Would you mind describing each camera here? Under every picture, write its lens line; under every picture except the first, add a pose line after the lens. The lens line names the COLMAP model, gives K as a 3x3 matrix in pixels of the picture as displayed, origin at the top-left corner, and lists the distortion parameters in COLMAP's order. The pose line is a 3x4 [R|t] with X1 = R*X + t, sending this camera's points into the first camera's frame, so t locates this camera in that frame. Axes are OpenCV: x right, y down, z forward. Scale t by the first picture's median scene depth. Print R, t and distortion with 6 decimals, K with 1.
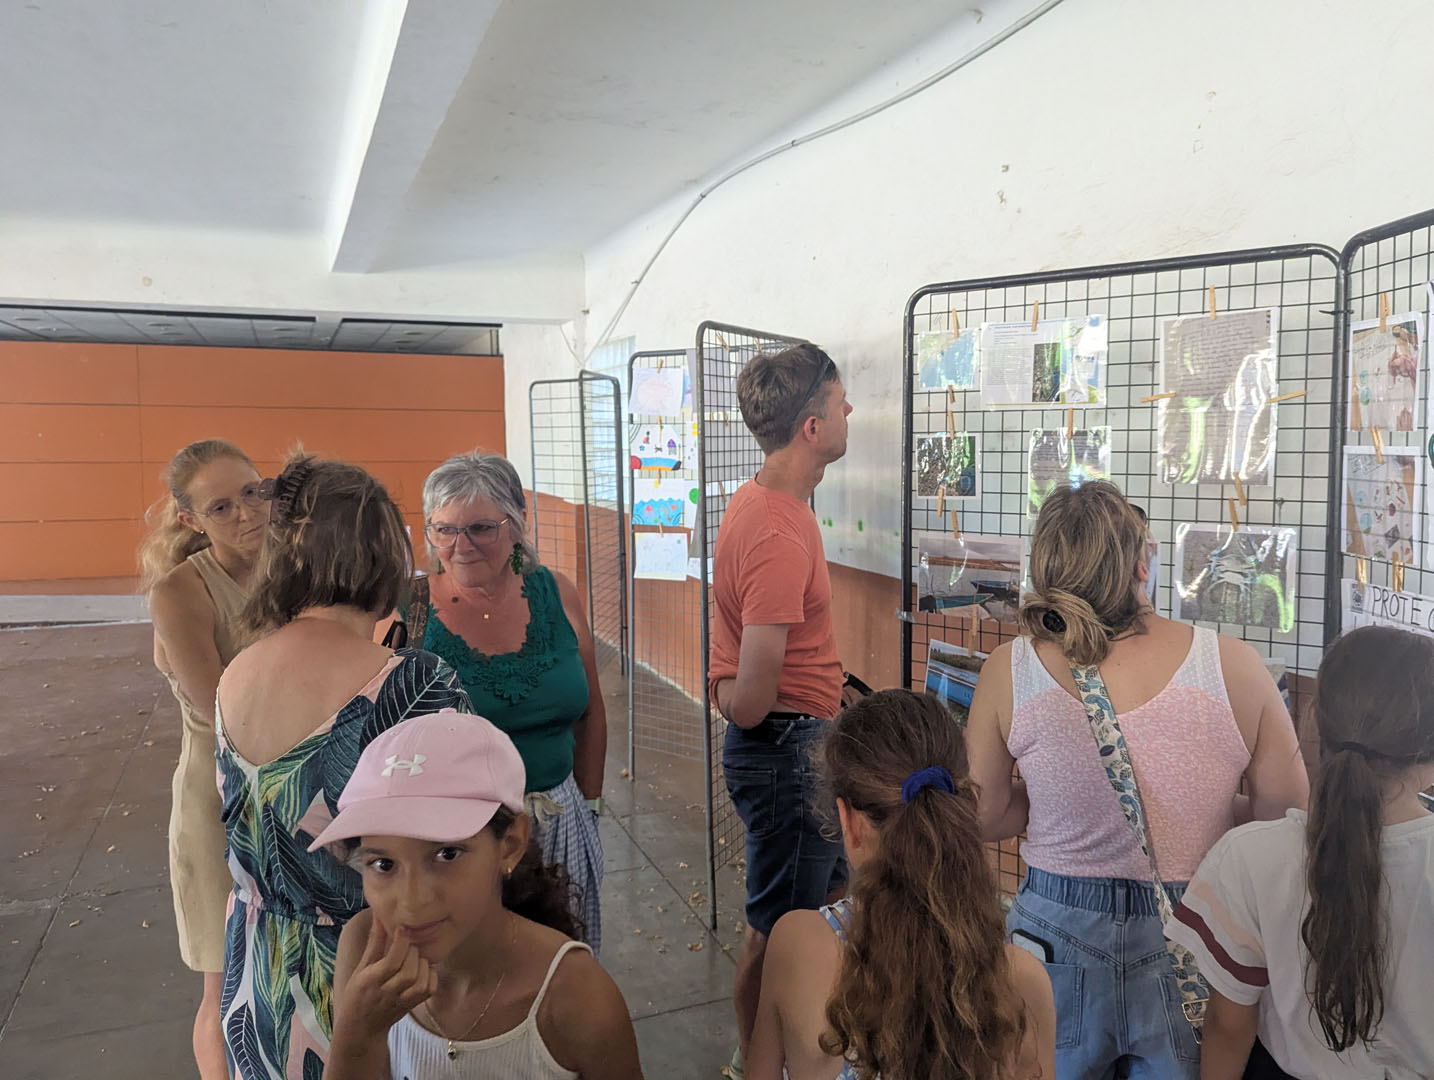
lens RADIAL K [[1064.3, 0, 722.7], [0, 1064.3, 515.2], [0, 0, 1]] dist [0.080137, -0.091528]
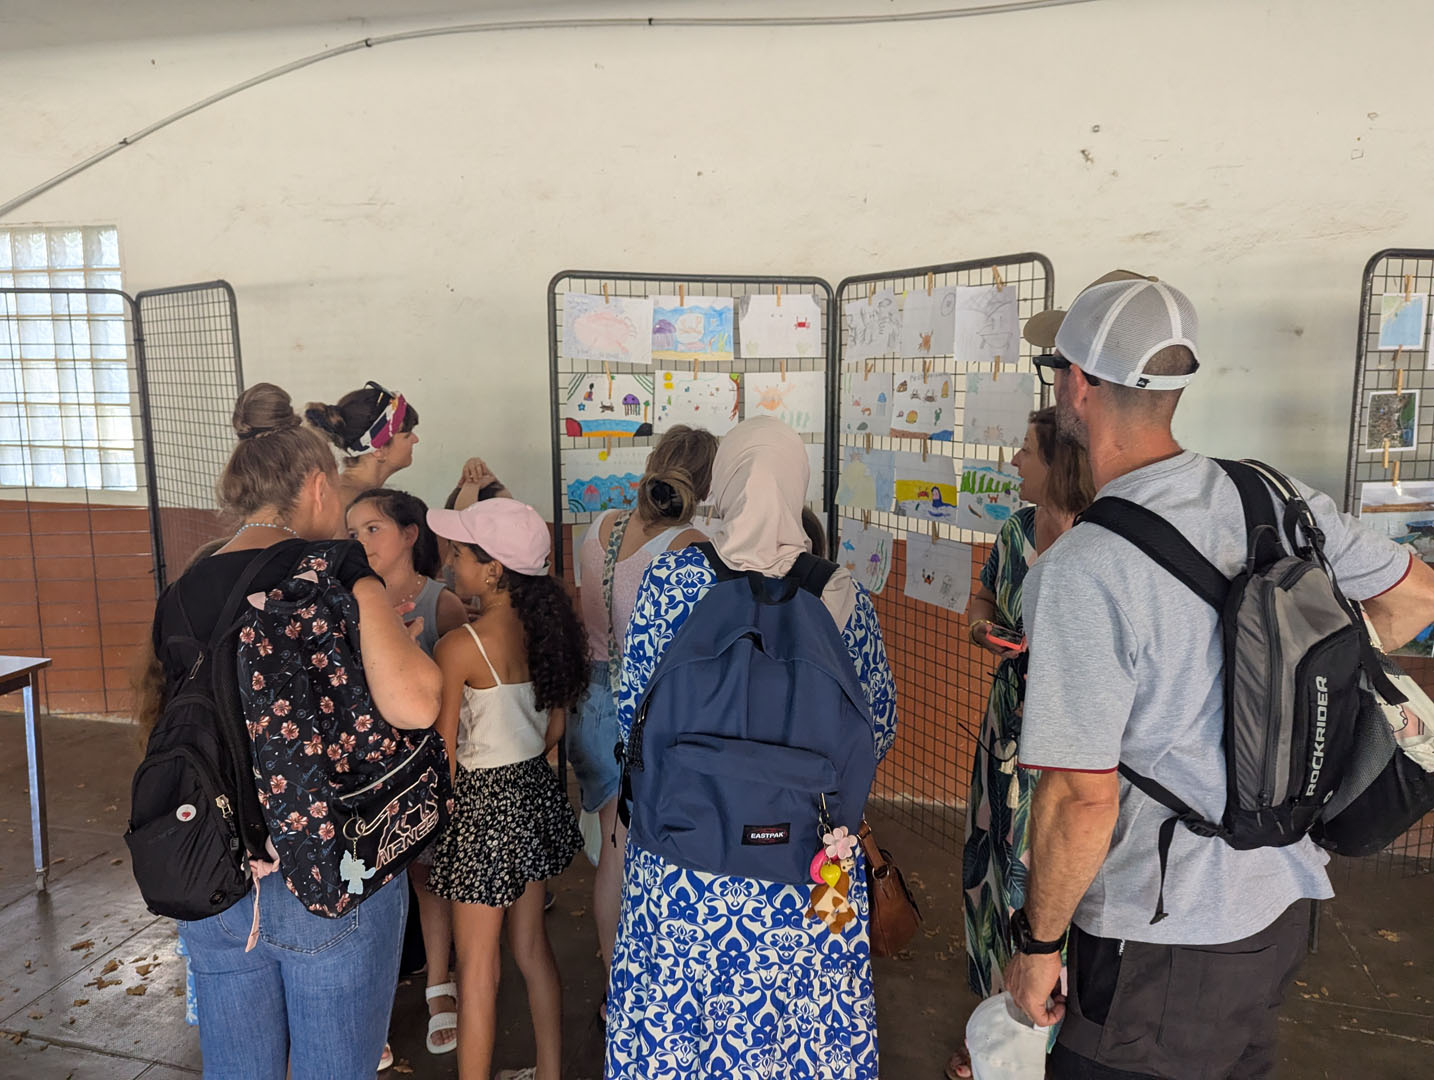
lens RADIAL K [[1028.0, 0, 703.9], [0, 1028.0, 515.8], [0, 0, 1]] dist [0.065302, -0.072440]
pose [[0.595408, -0.106654, 0.796313, -1.071678], [0.058103, 0.994270, 0.089723, -0.086511], [-0.801320, -0.007154, 0.598194, 0.943252]]
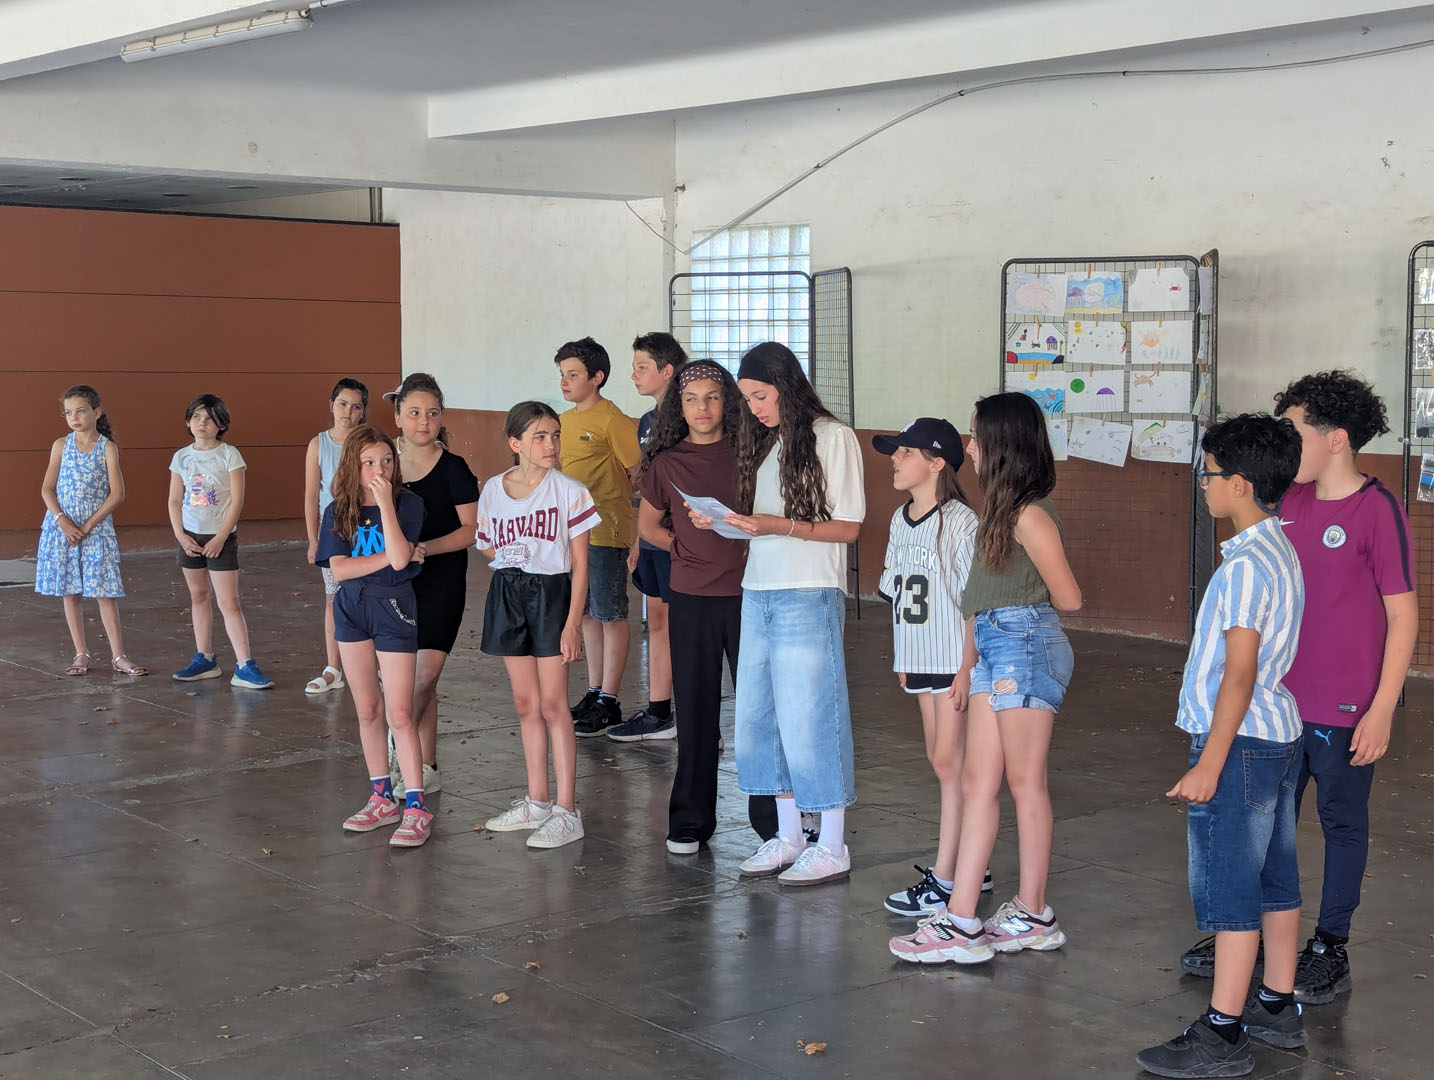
lens RADIAL K [[2124.9, 0, 717.0], [0, 2124.9, 540.0], [0, 0, 1]] dist [0.194275, -0.757280]
pose [[0.955223, -0.019517, 0.295242, -1.912257], [0.015651, 0.999758, 0.015451, 0.188971], [-0.295472, -0.010139, 0.955298, -1.934117]]
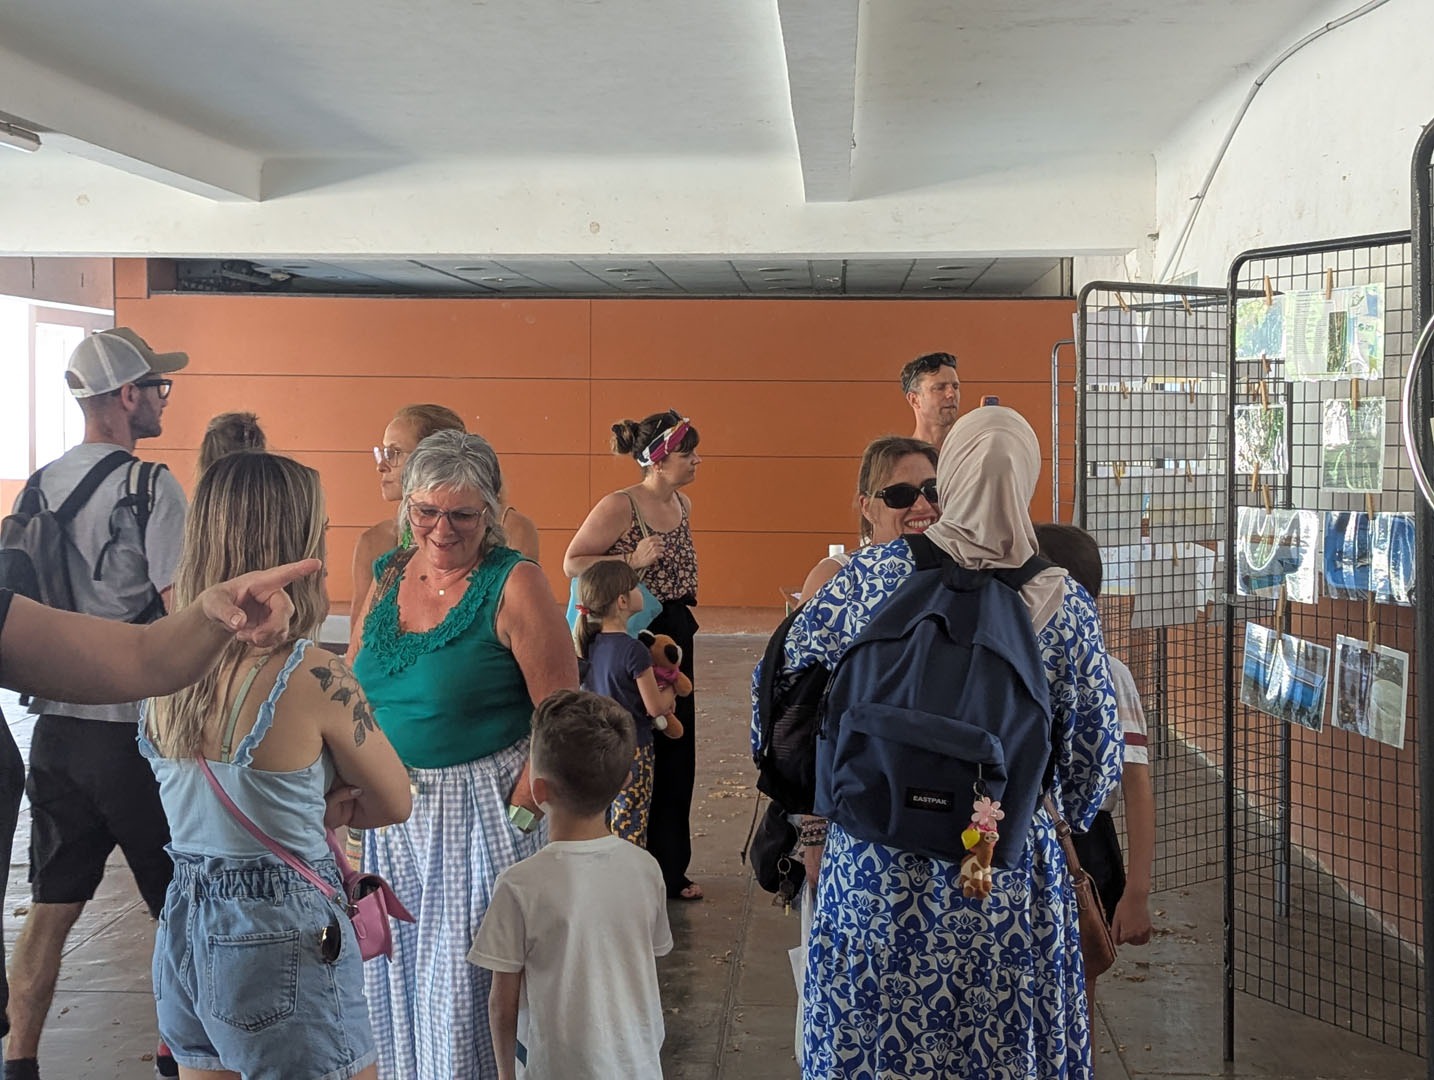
lens RADIAL K [[2124.9, 0, 717.0], [0, 2124.9, 540.0], [0, 0, 1]] dist [0.194275, -0.757280]
pose [[0.897264, 0.033499, -0.440223, 0.628862], [-0.044006, 0.998938, -0.013678, 0.093265], [0.439297, 0.031645, 0.897785, -0.942062]]
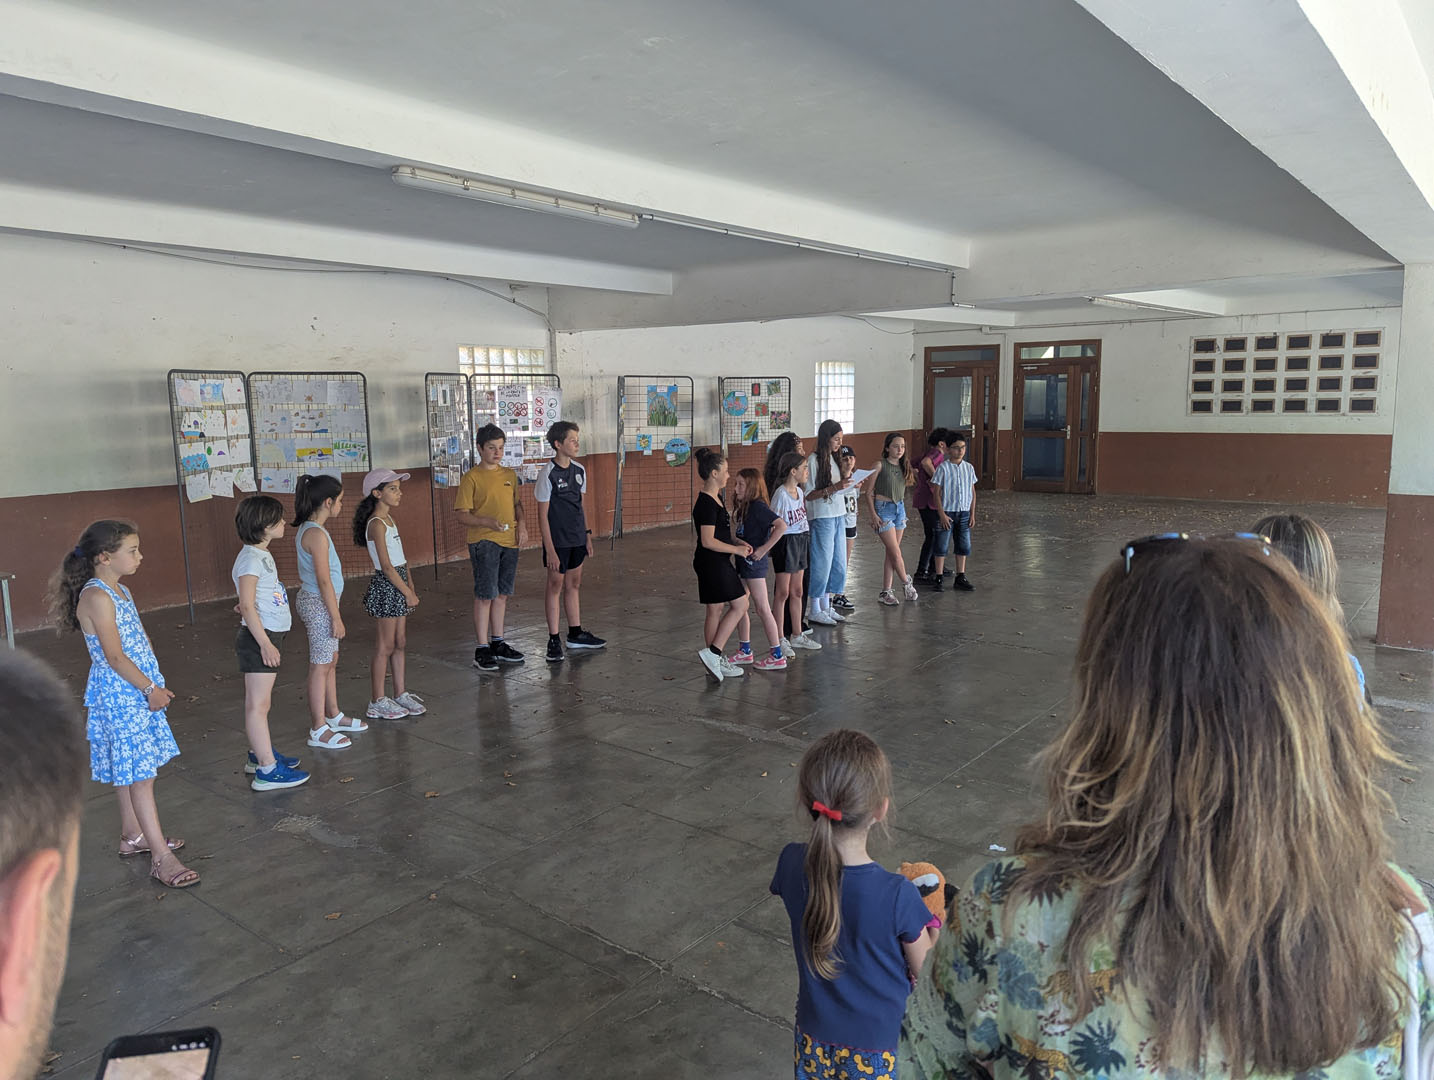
lens RADIAL K [[1021.9, 0, 725.5], [0, 1021.9, 524.3], [0, 0, 1]] dist [0.066577, -0.072659]
pose [[-0.501439, -0.102283, 0.859126, -3.545209], [0.079334, 0.983368, 0.163379, -0.201143], [-0.861548, 0.150083, -0.484985, 1.968683]]
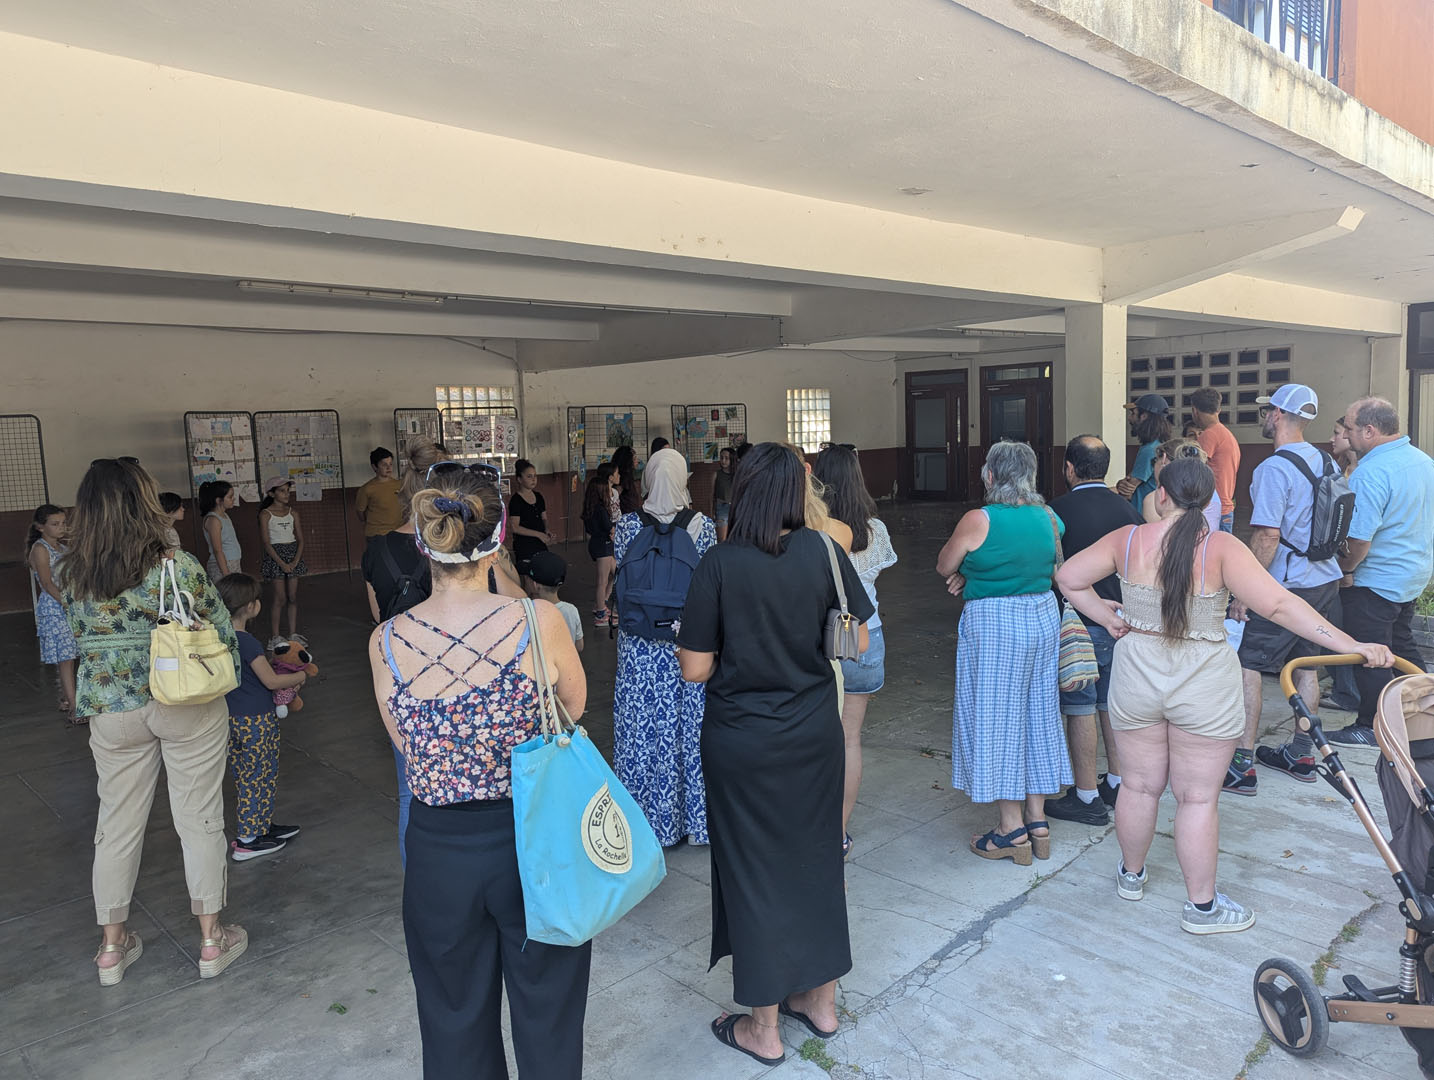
lens RADIAL K [[1021.9, 0, 725.5], [0, 1021.9, 524.3], [0, 0, 1]] dist [0.066577, -0.072659]
pose [[-0.381486, -0.077263, 0.921140, -4.731689], [0.106154, 0.986246, 0.126687, -0.132279], [-0.918259, 0.146112, -0.368038, 1.448942]]
